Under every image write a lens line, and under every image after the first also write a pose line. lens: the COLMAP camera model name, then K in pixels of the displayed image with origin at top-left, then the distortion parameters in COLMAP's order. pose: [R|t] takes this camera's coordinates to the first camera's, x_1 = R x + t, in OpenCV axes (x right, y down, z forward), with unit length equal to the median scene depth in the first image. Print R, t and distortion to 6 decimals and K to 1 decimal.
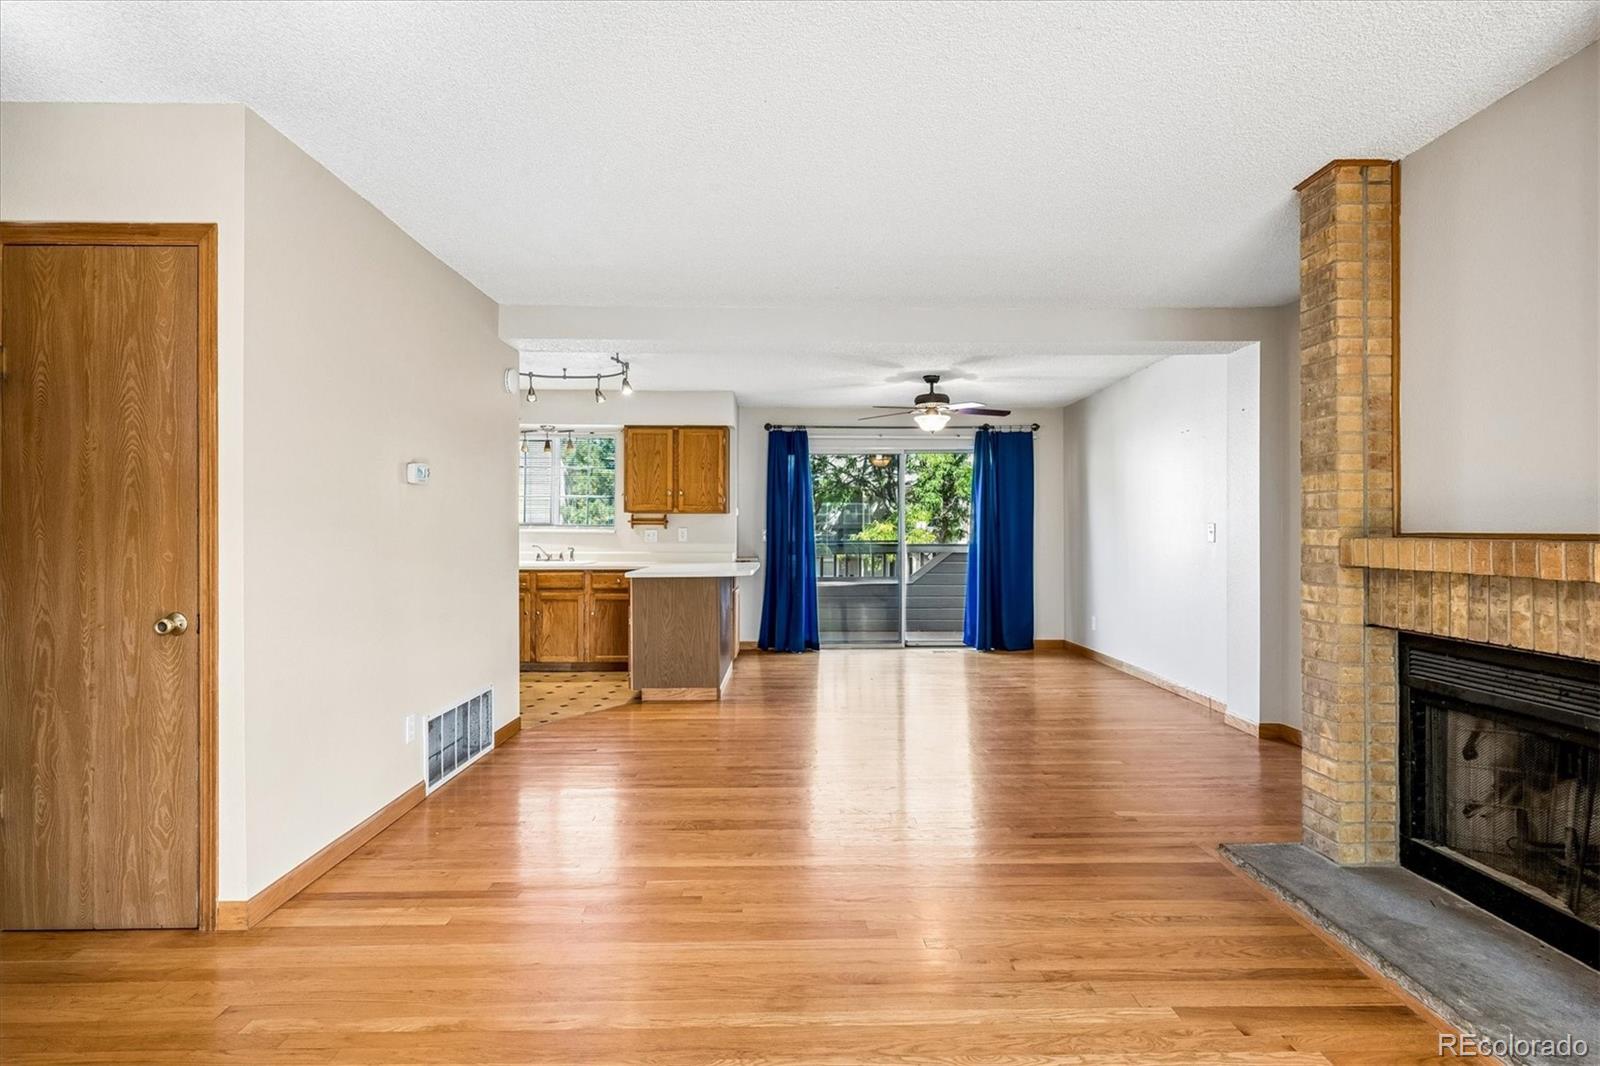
lens RADIAL K [[798.9, 0, 798.2], [0, 798.9, 529.6], [0, 0, 1]] dist [-0.000554, 0.000398]
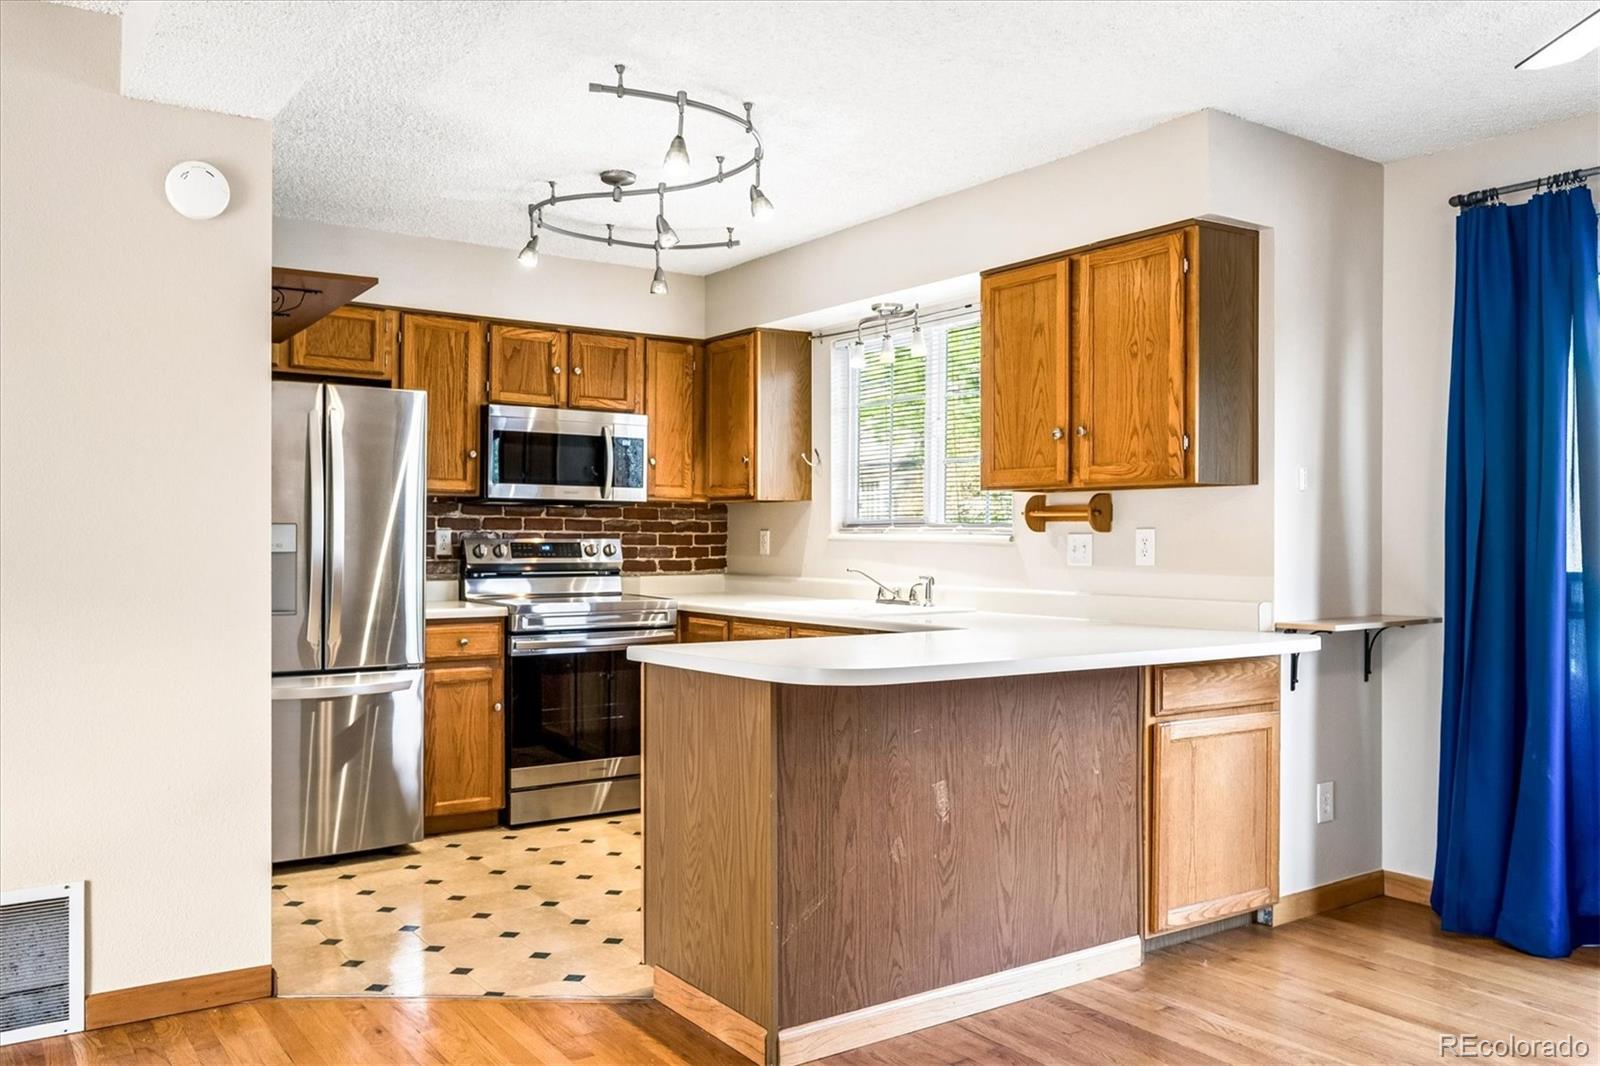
lens RADIAL K [[1242.7, 0, 798.7], [0, 1242.7, 541.5], [0, 0, 1]] dist [-0.001126, 0.002738]
pose [[0.557514, 0.001655, -0.830166, 0.249214], [0.000063, 0.999998, 0.002036, 0.002715], [0.830168, -0.001188, 0.557513, 0.582774]]
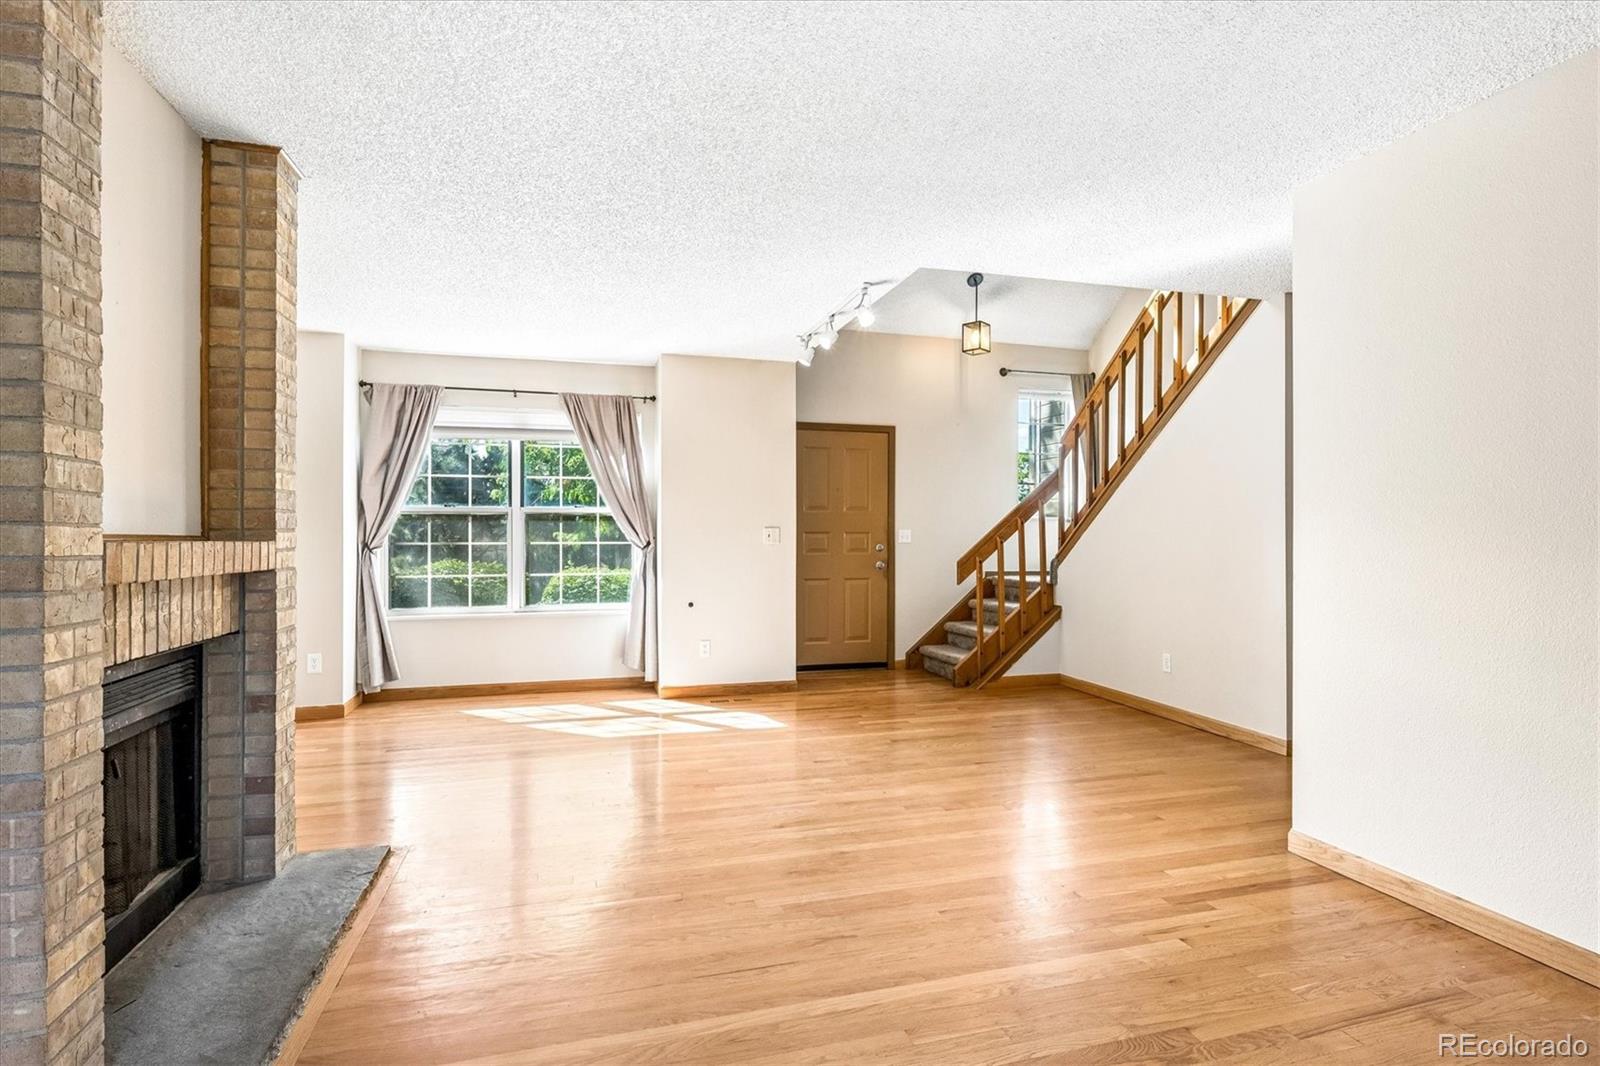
lens RADIAL K [[794.4, 0, 800.0], [0, 794.4, 533.0], [0, 0, 1]] dist [-0.001856, 0.001111]
pose [[-0.965864, 0.000024, -0.259049, 0.124039], [0.000710, 0.999996, -0.002552, 0.002131], [0.259048, -0.002648, -0.965861, 0.668795]]
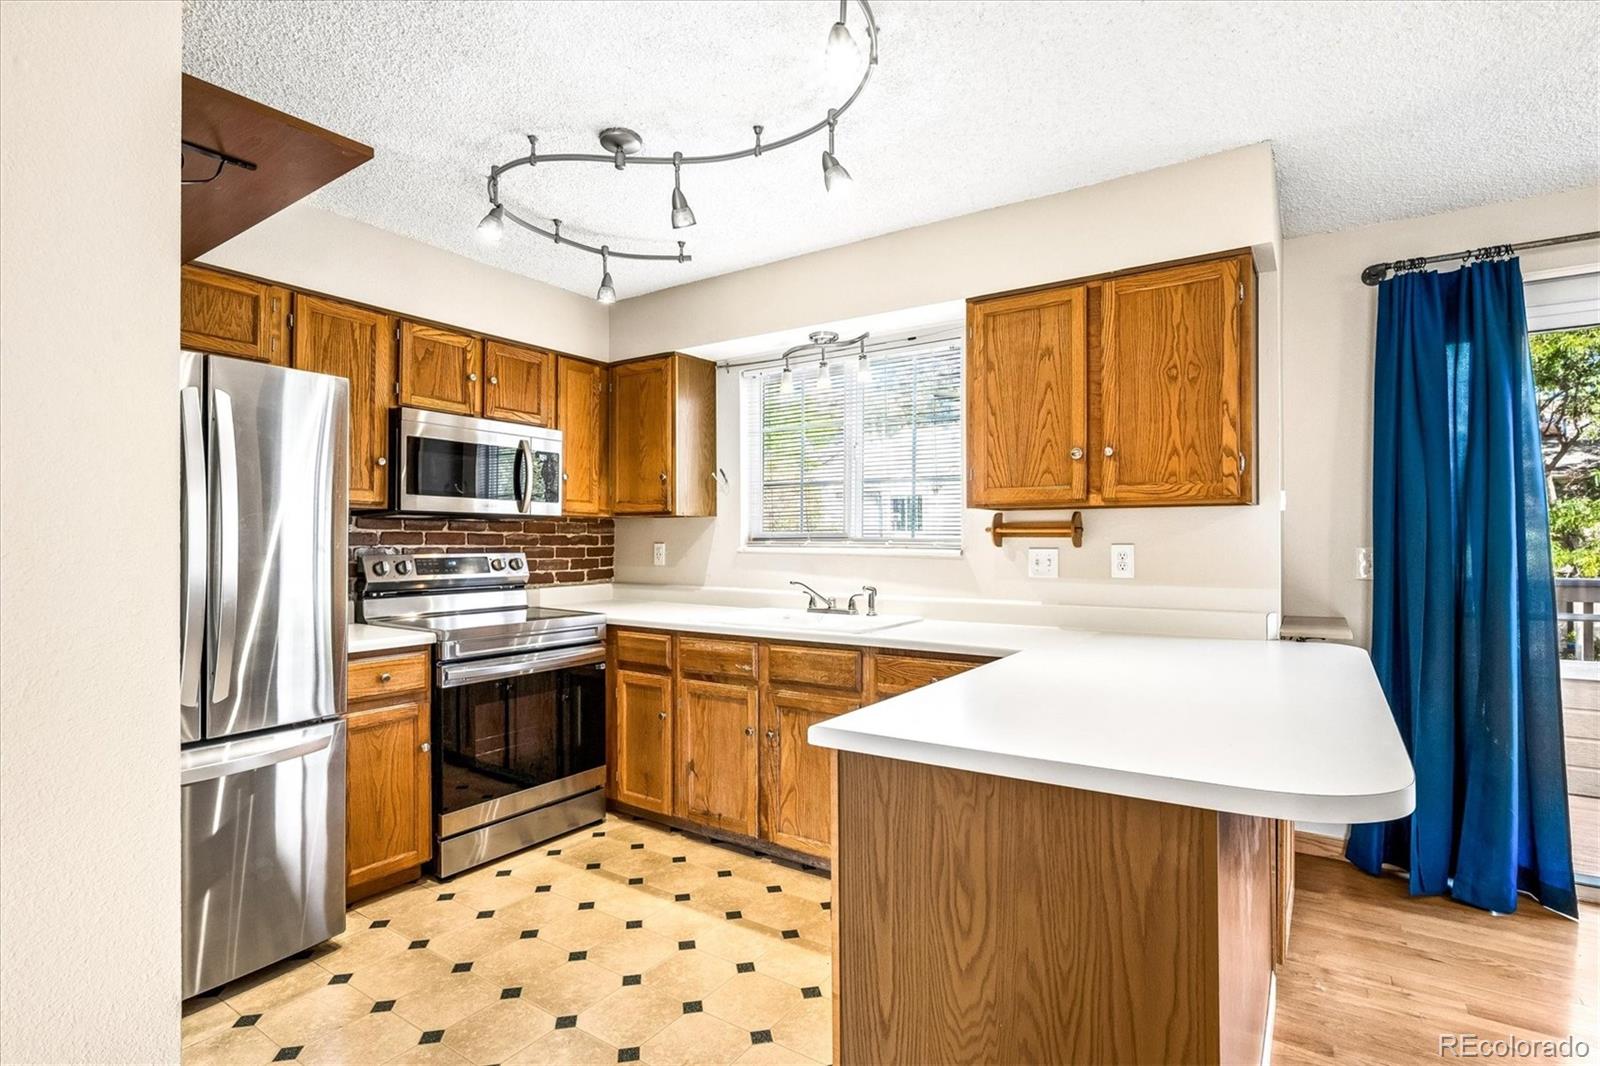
lens RADIAL K [[774.6, 0, 800.3], [0, 774.6, 538.3], [0, 0, 1]] dist [-0.002471, 0.000146]
pose [[0.820450, -0.005054, -0.571695, -0.058847], [0.003841, 0.999987, -0.003327, -0.004735], [0.571705, 0.000534, 0.820459, 0.623719]]
